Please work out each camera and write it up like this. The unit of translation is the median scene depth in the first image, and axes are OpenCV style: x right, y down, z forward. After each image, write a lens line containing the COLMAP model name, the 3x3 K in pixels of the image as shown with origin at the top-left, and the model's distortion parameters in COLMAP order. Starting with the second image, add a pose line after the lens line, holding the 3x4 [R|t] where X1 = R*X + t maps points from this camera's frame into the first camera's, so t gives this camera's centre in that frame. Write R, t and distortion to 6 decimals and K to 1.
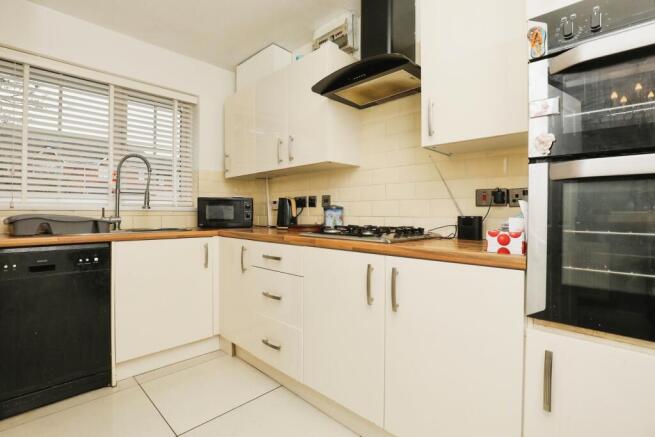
lens RADIAL K [[318.5, 0, 327.5], [0, 318.5, 218.5], [0, 0, 1]] dist [0.000953, 0.000320]
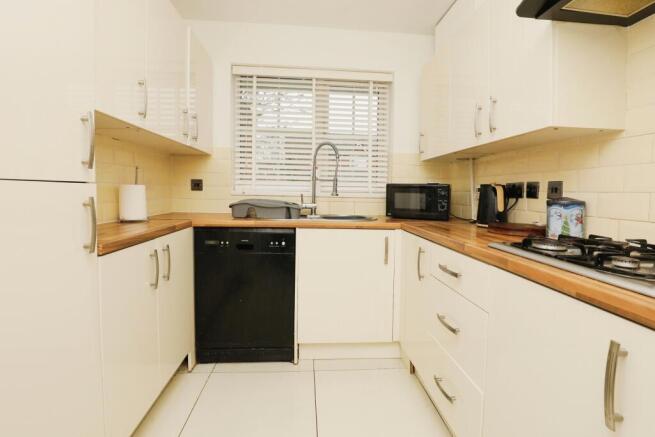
lens RADIAL K [[317.1, 0, 328.8], [0, 317.1, 199.5], [0, 0, 1]] dist [-0.023773, 0.000672]
pose [[0.763679, 0.031829, -0.644811, 0.055138], [-0.033062, 0.999402, 0.010175, -0.027535], [0.644749, 0.013548, 0.764274, 0.227240]]
